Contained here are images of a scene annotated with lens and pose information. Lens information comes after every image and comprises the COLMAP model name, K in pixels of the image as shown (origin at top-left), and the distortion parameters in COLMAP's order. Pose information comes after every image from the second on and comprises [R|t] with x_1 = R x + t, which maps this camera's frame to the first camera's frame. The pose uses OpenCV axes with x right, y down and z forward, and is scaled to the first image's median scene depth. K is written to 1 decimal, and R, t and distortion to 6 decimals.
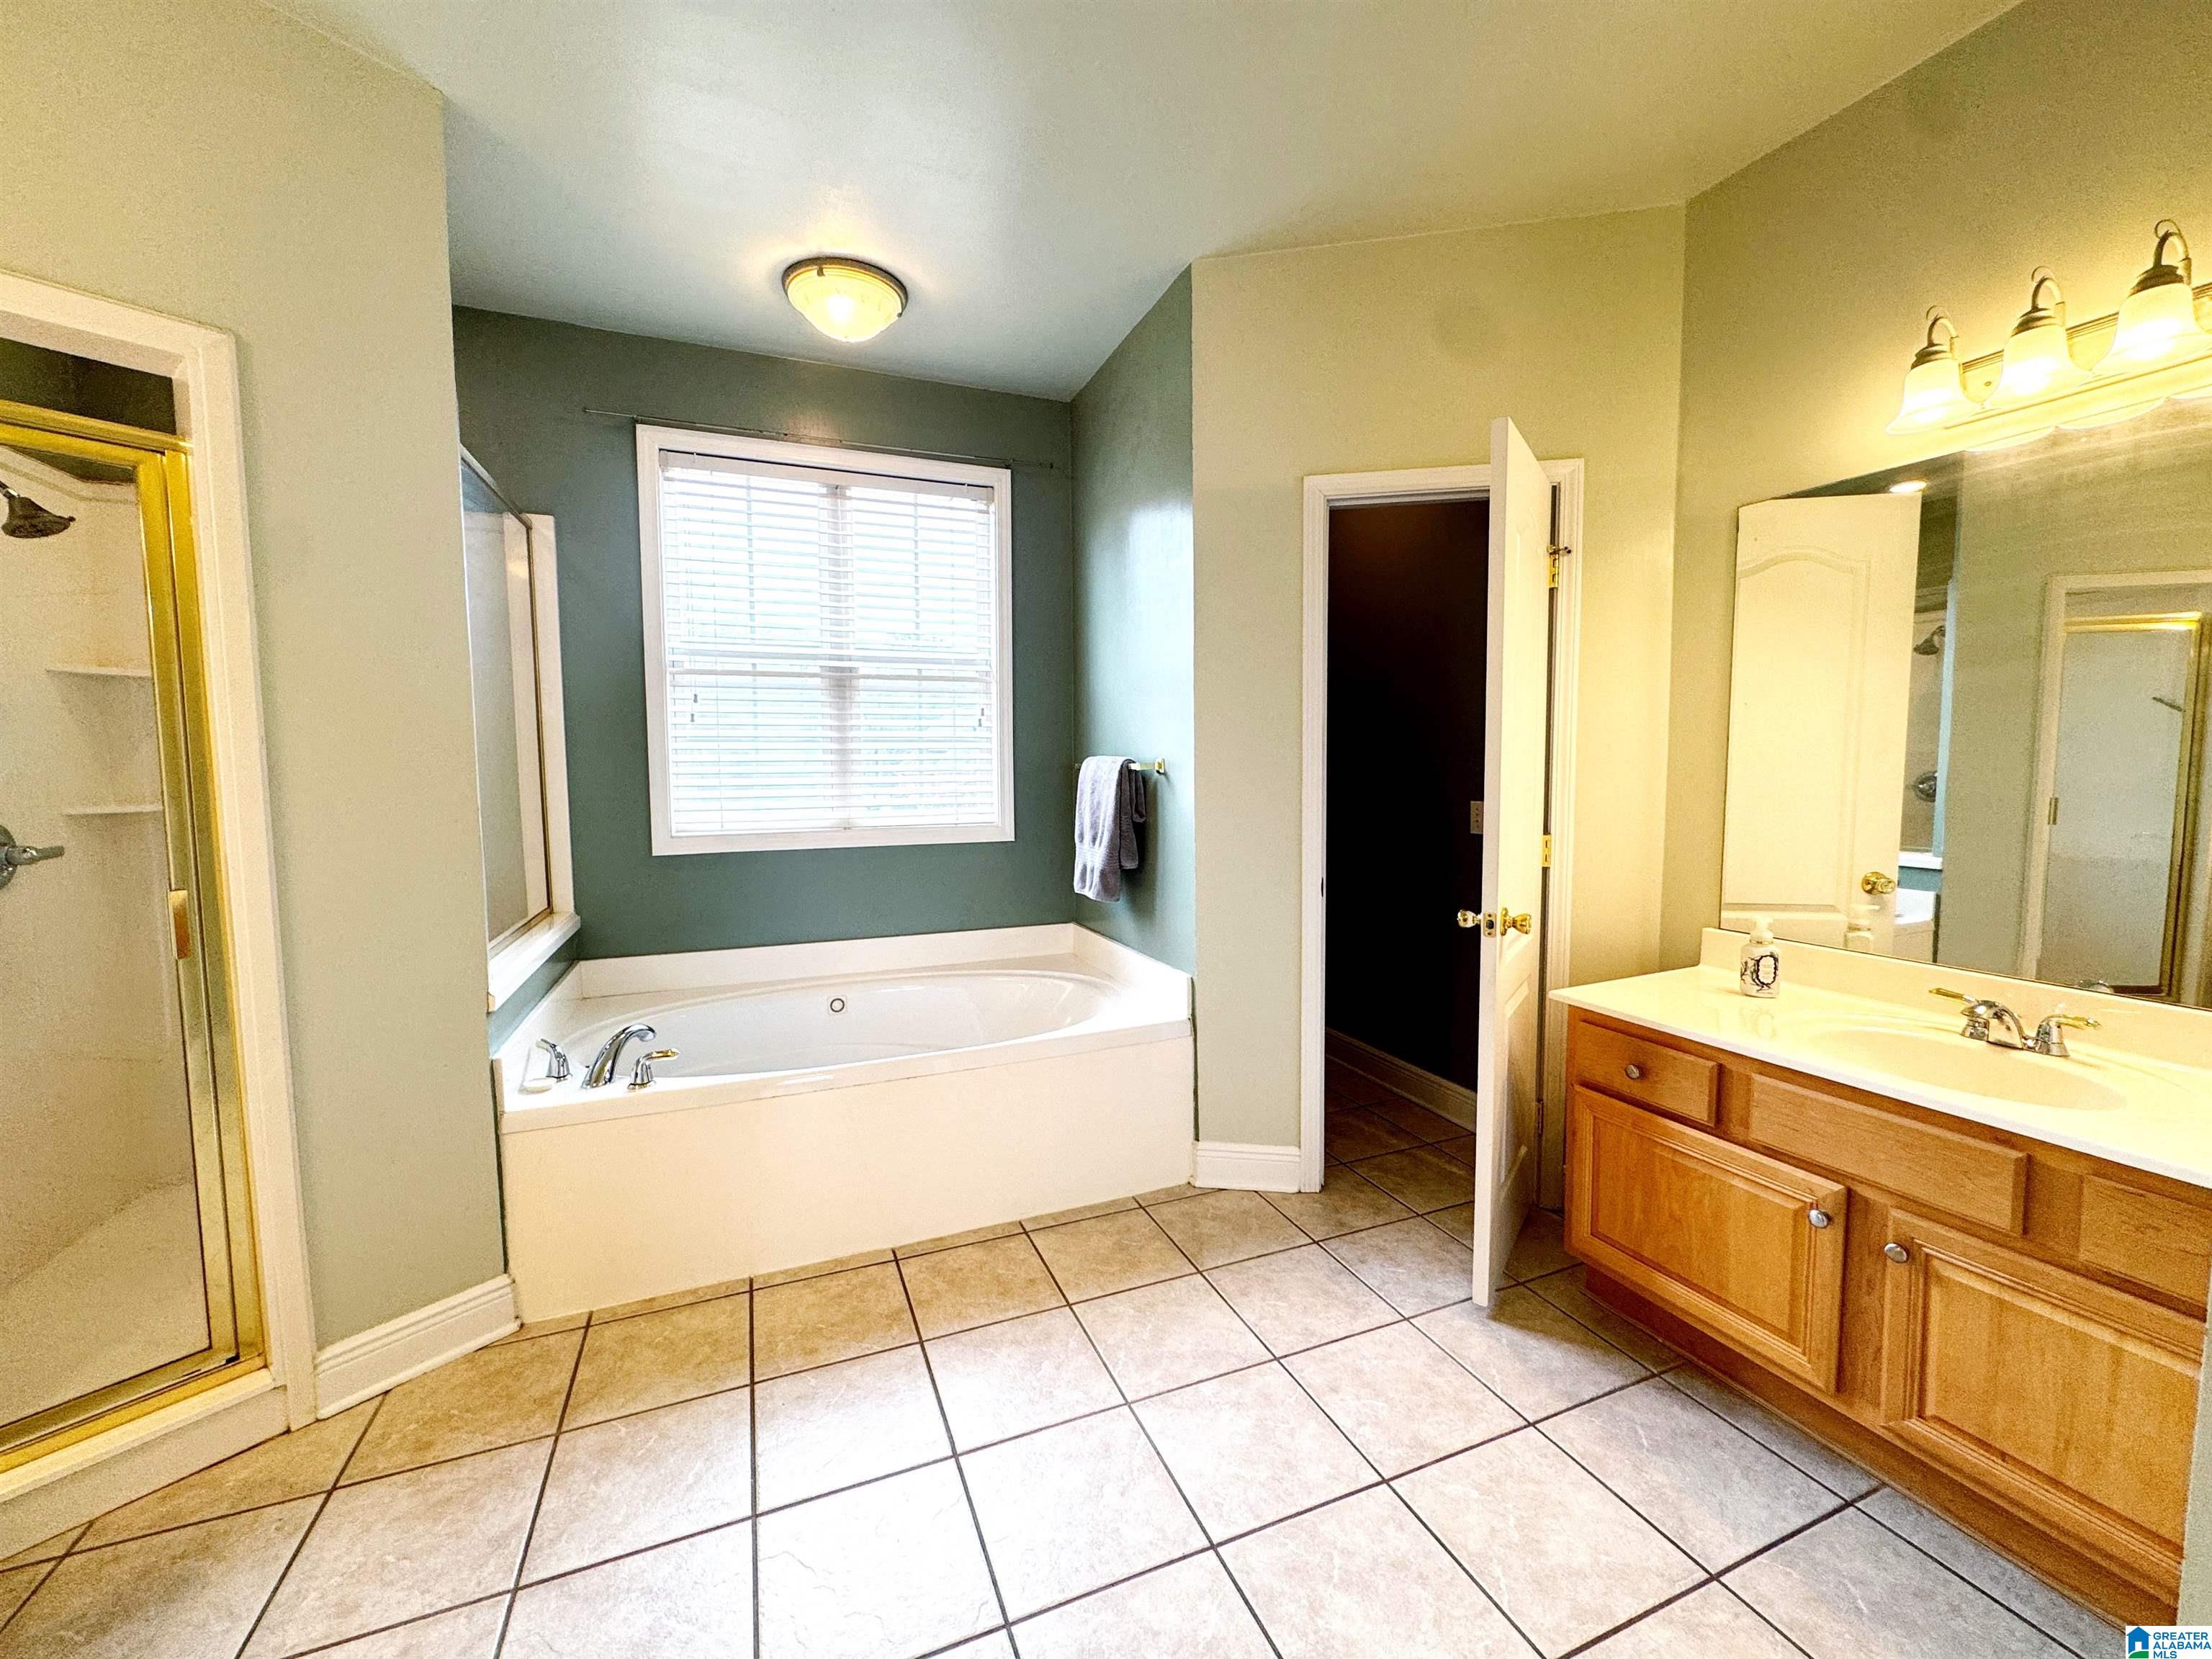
lens RADIAL K [[886.7, 0, 1103.4], [0, 886.7, 826.8], [0, 0, 1]] dist [-0.001741, 0.000010]
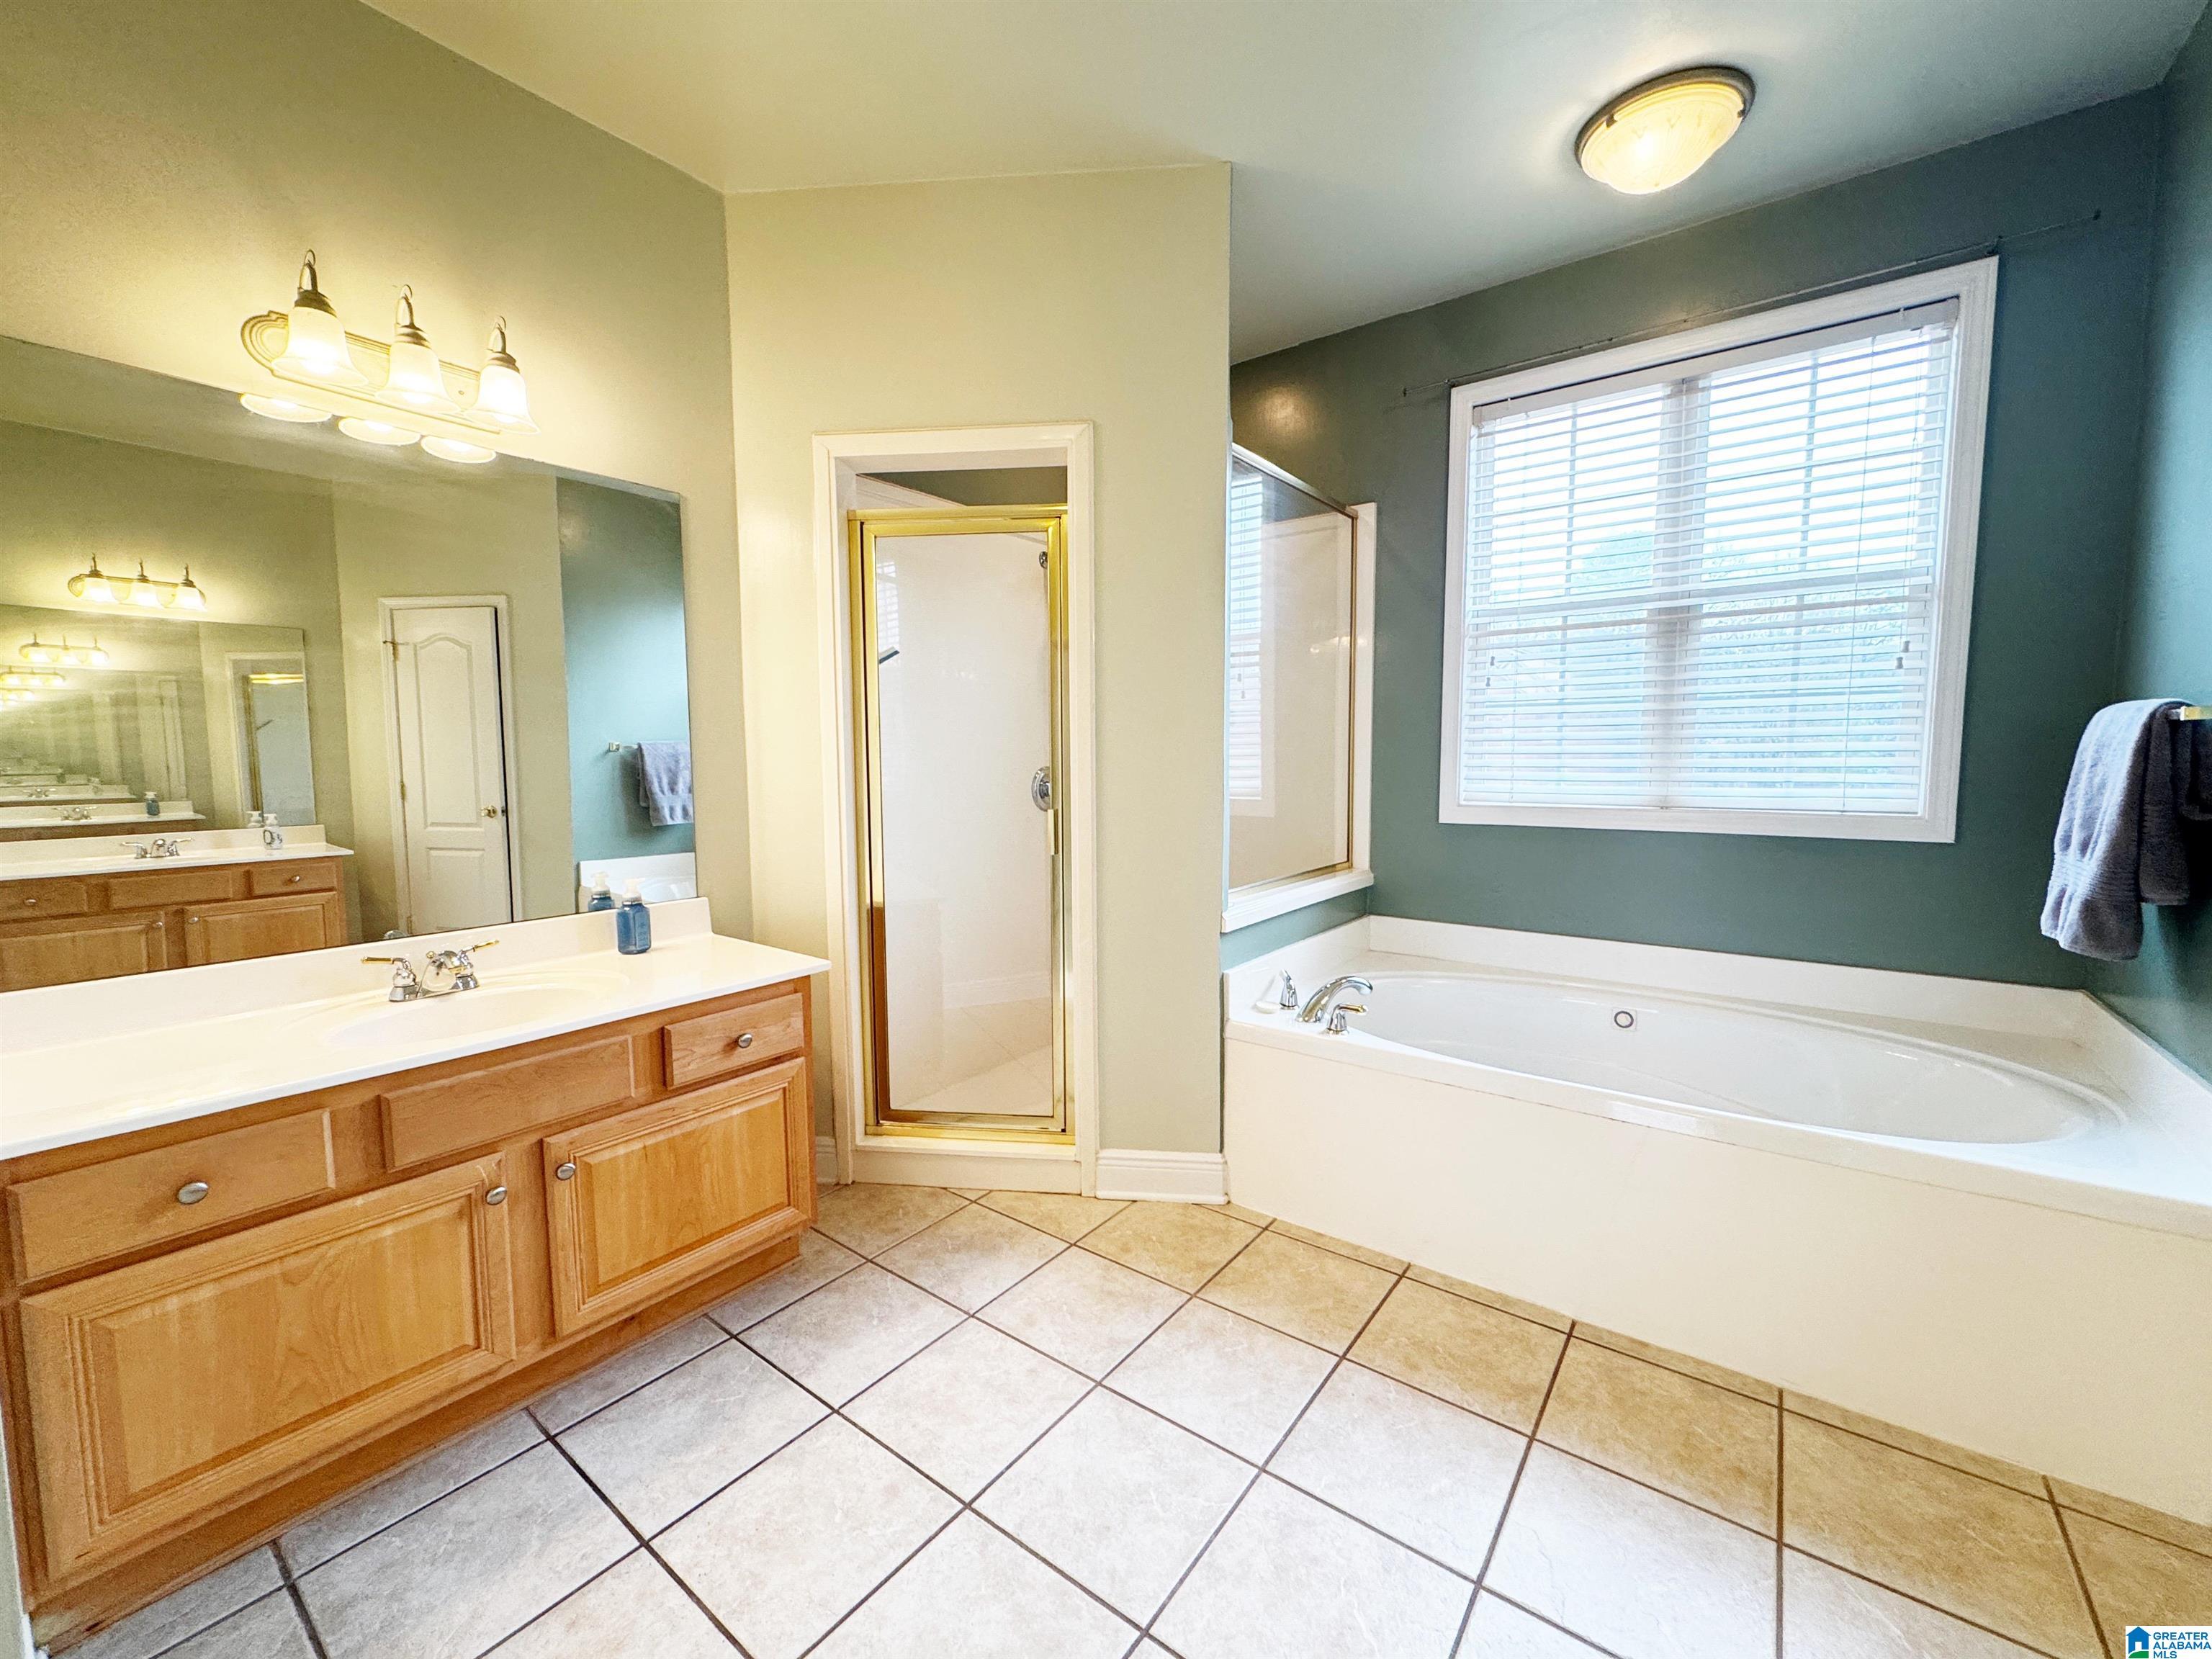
lens RADIAL K [[886.7, 0, 1103.4], [0, 886.7, 826.8], [0, 0, 1]] dist [-0.001741, 0.000010]
pose [[0.507483, 0.071217, -0.858714, 0.202139], [-0.061132, 0.997043, 0.046562, 0.017338], [0.859491, 0.028865, 0.510336, 0.205853]]
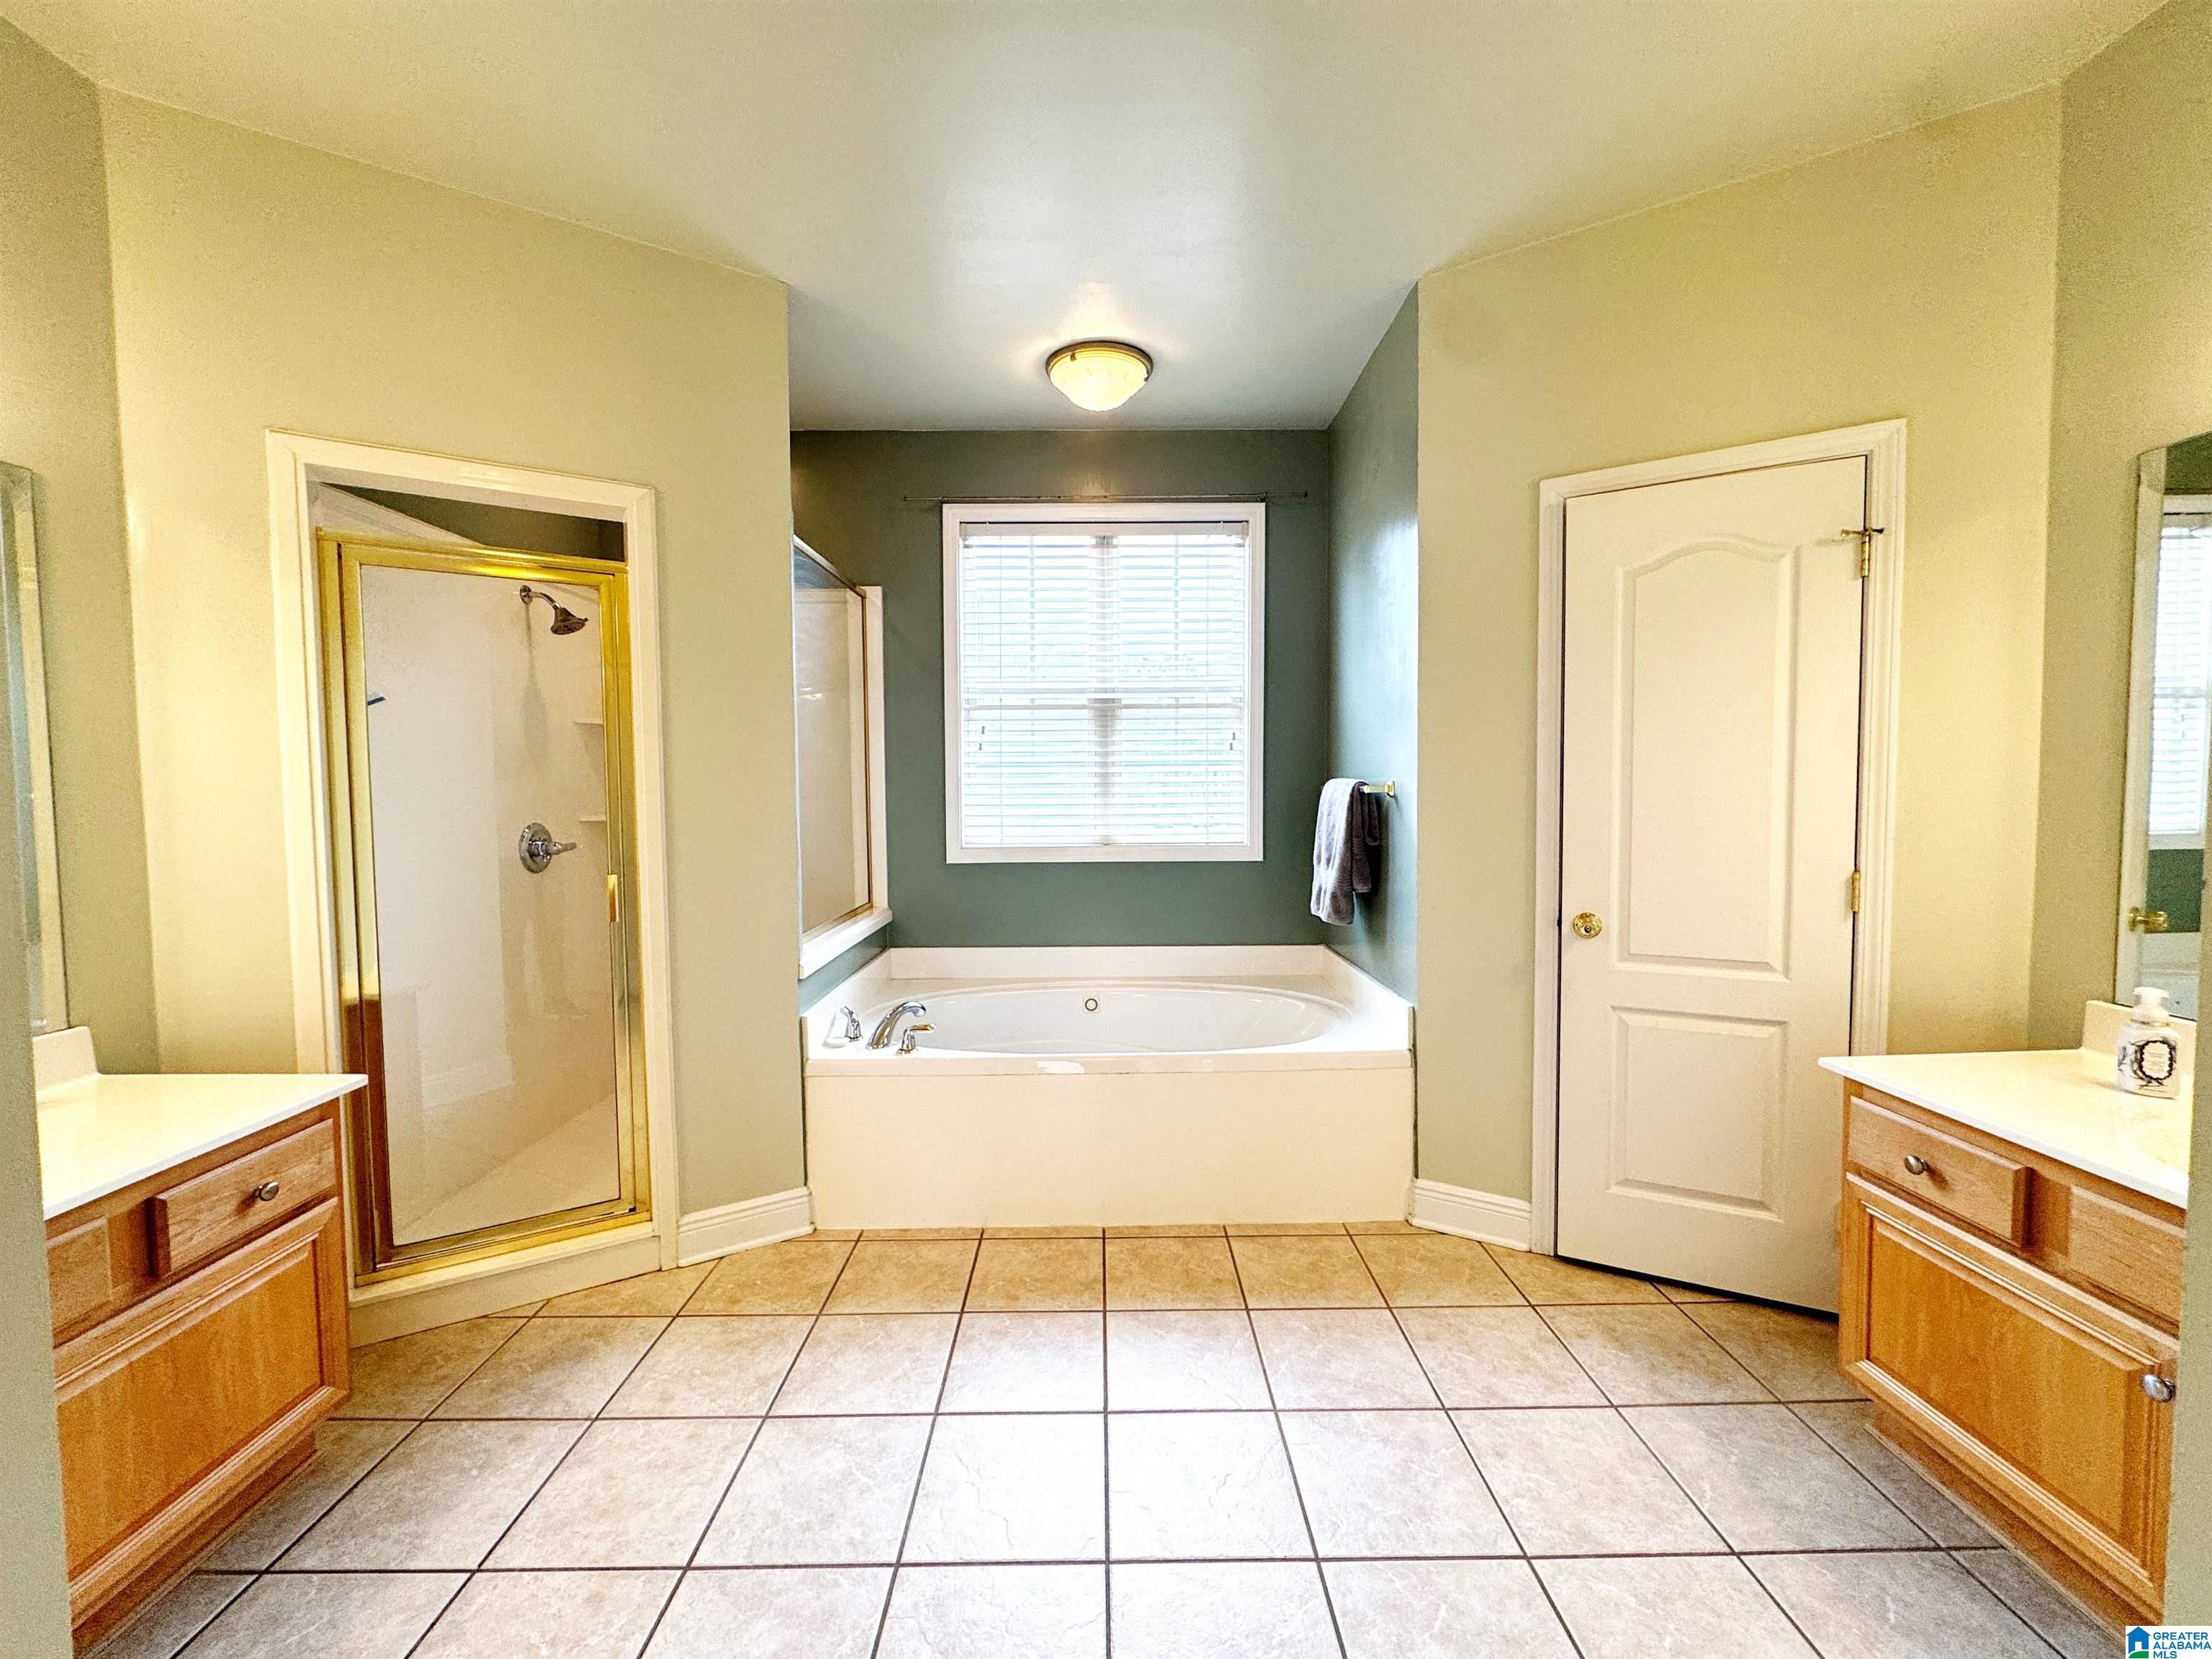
lens RADIAL K [[886.7, 0, 1103.4], [0, 886.7, 826.8], [0, 0, 1]] dist [-0.001741, 0.000010]
pose [[0.928729, 0.017477, -0.370347, 0.158476], [-0.026004, 0.999499, -0.018044, -0.000600], [0.369846, 0.026389, 0.928718, -0.033233]]
